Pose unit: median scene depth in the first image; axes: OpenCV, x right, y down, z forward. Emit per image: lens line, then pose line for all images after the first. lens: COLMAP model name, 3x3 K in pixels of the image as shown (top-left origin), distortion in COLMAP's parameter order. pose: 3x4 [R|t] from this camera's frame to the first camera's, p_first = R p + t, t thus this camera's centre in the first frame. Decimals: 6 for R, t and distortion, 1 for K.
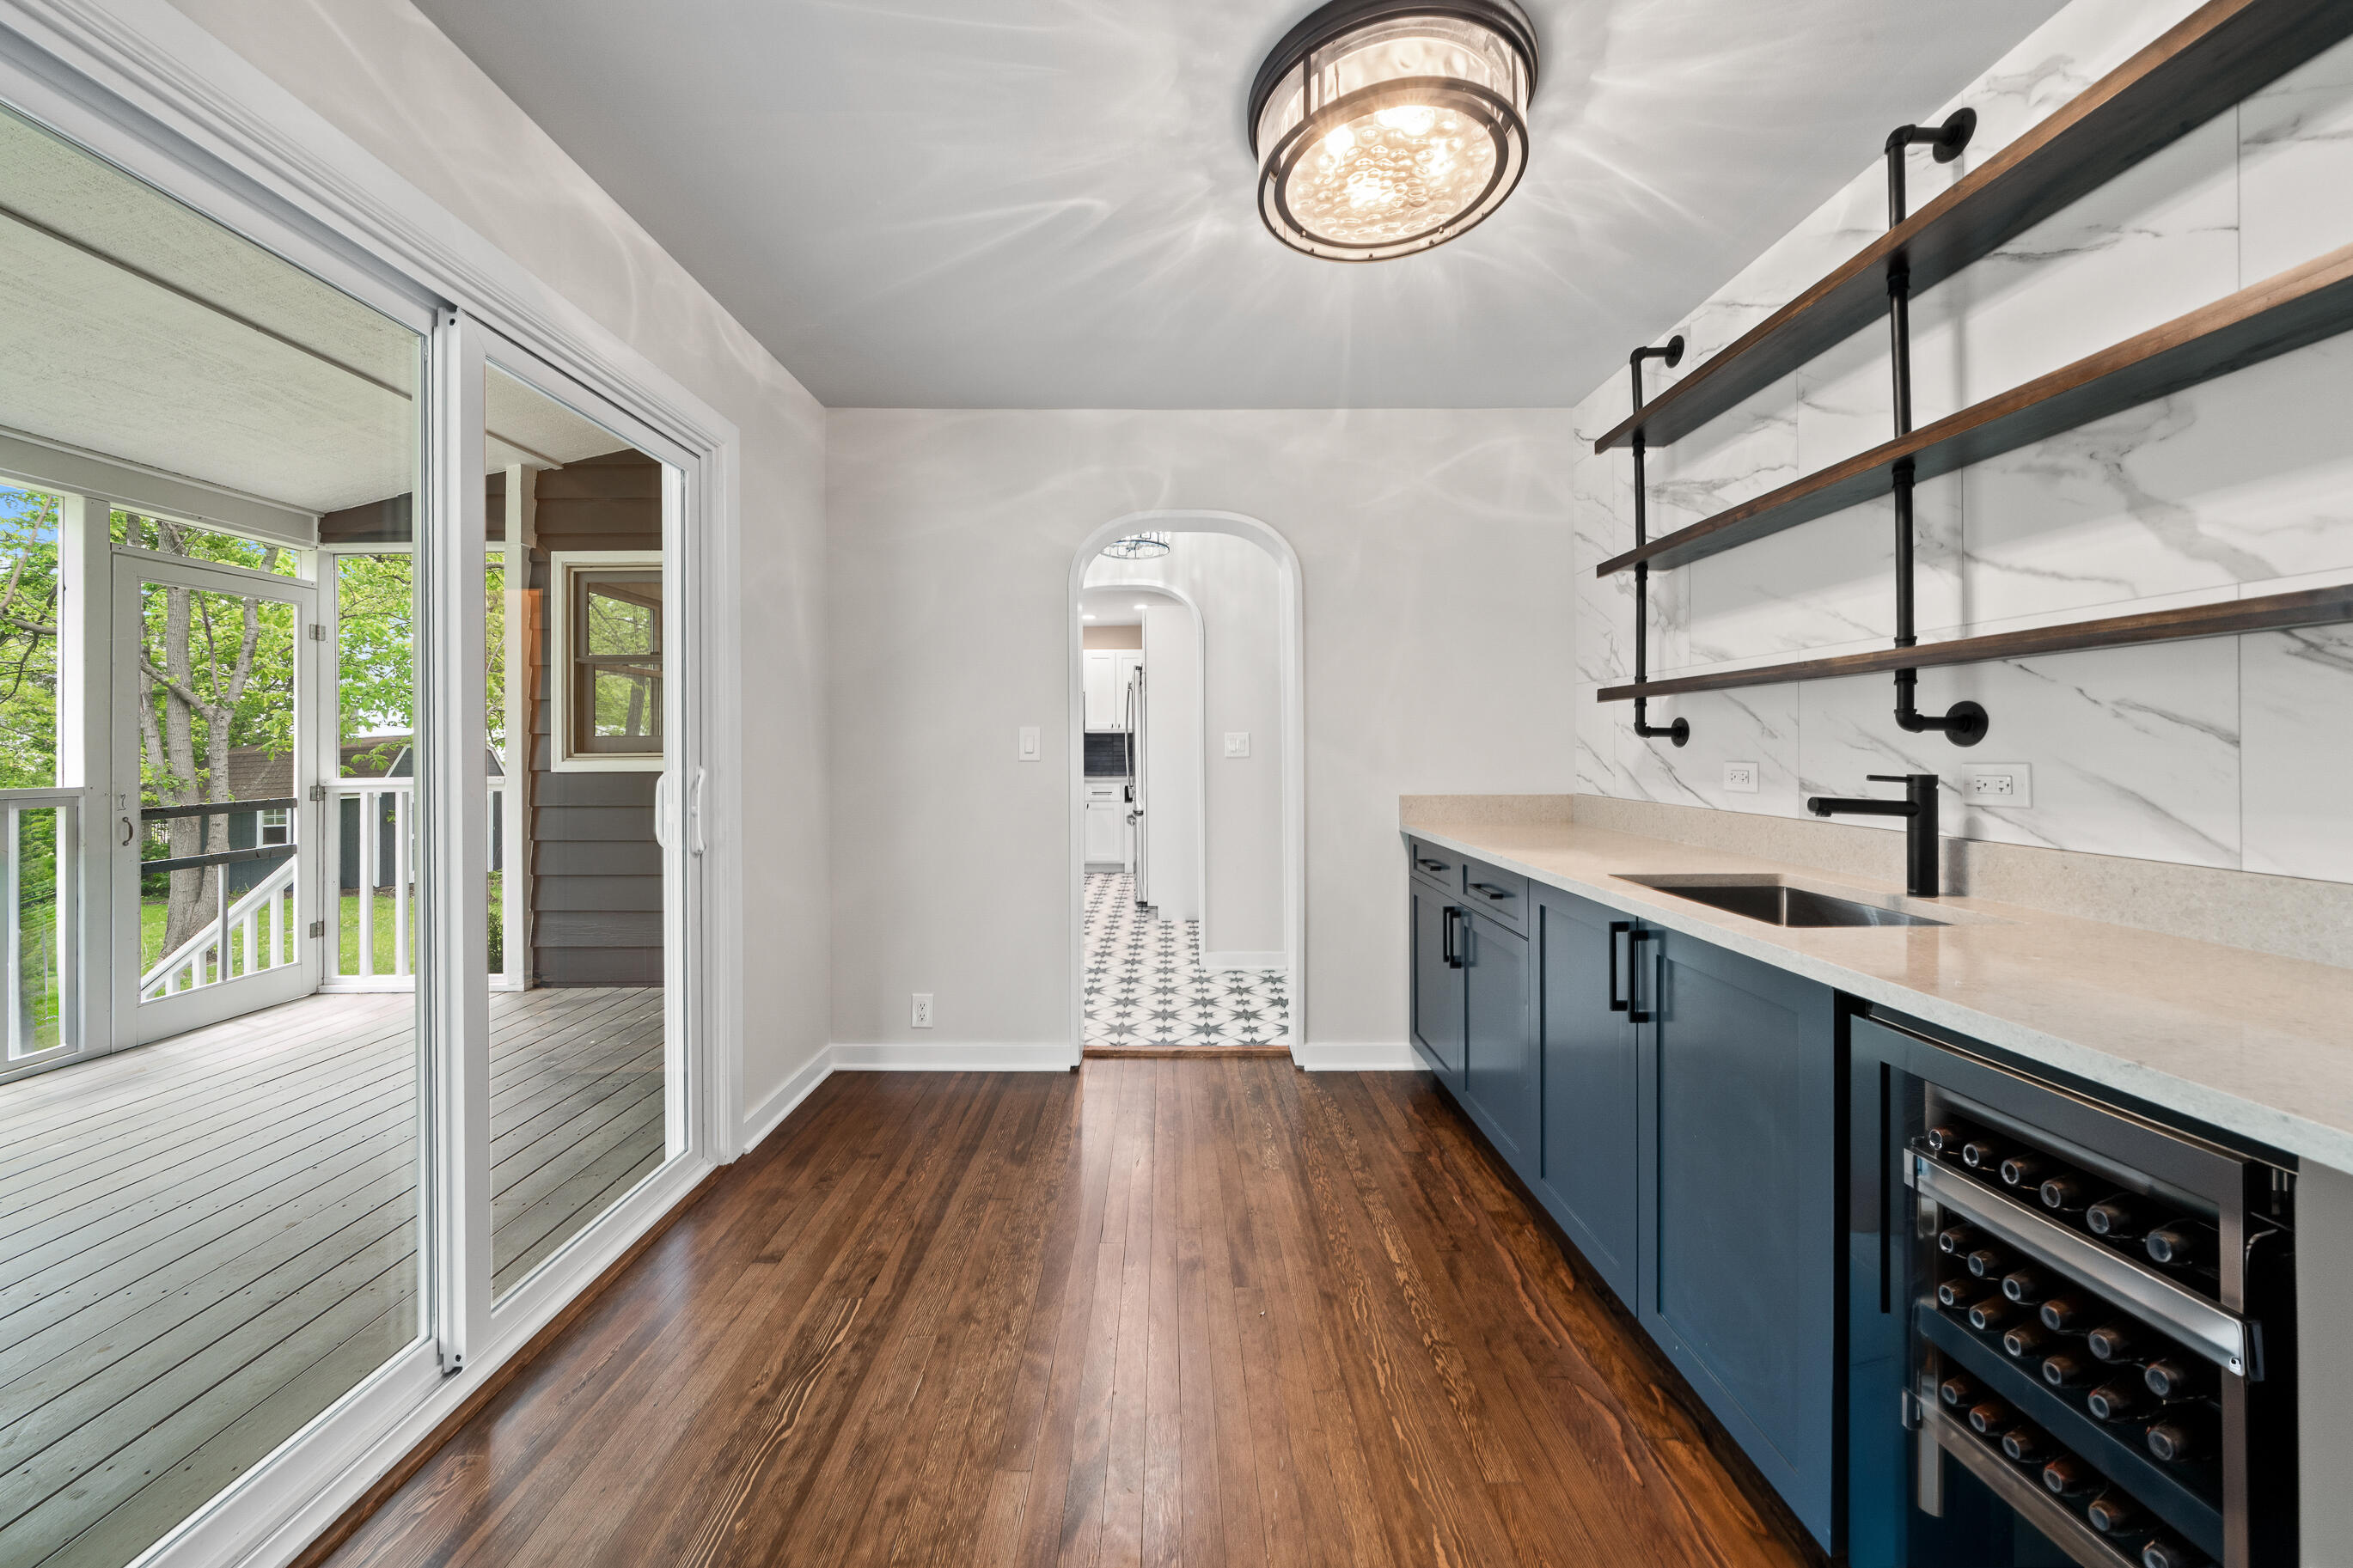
lens RADIAL K [[813.3, 0, 1173.7], [0, 813.3, 746.3], [0, 0, 1]] dist [0.000255, 0.000005]
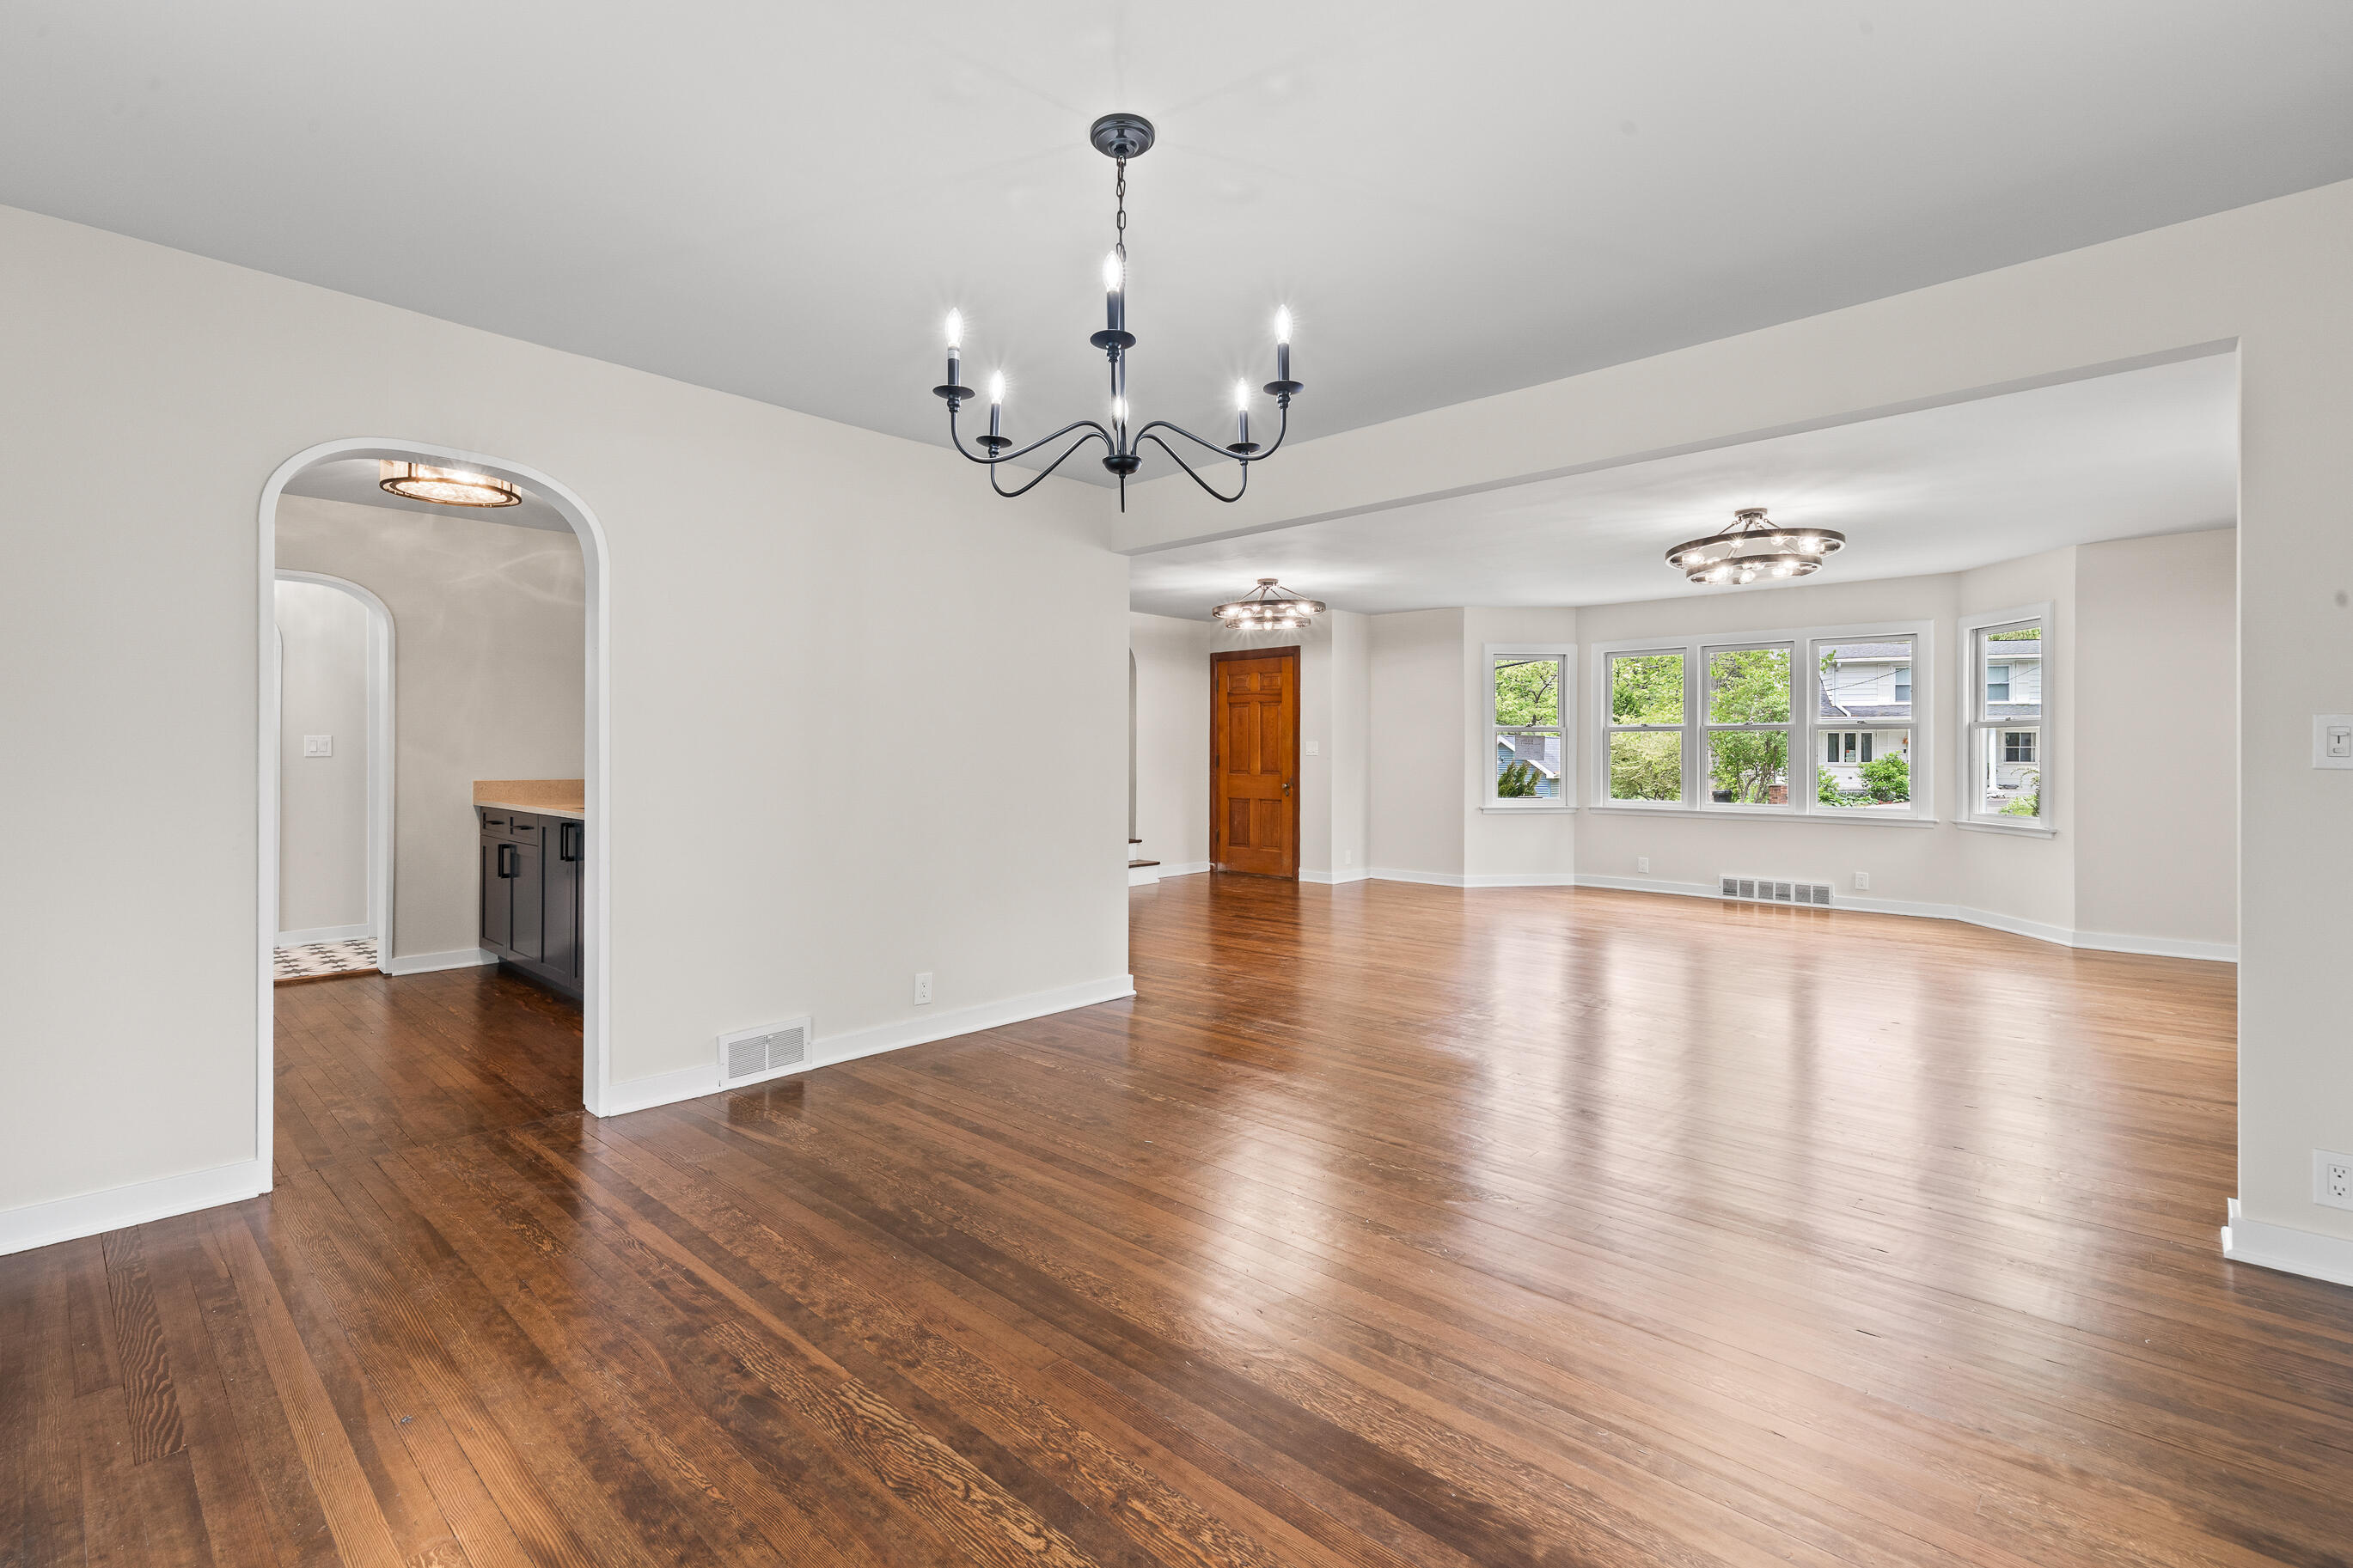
lens RADIAL K [[1082.6, 0, 1173.0], [0, 1082.6, 748.0], [0, 0, 1]] dist [0.000811, 0.000087]
pose [[0.692415, 0.011757, 0.721404, -0.244716], [-0.008528, 0.999931, -0.008111, 0.004659], [-0.721449, -0.000536, 0.692467, -1.193314]]
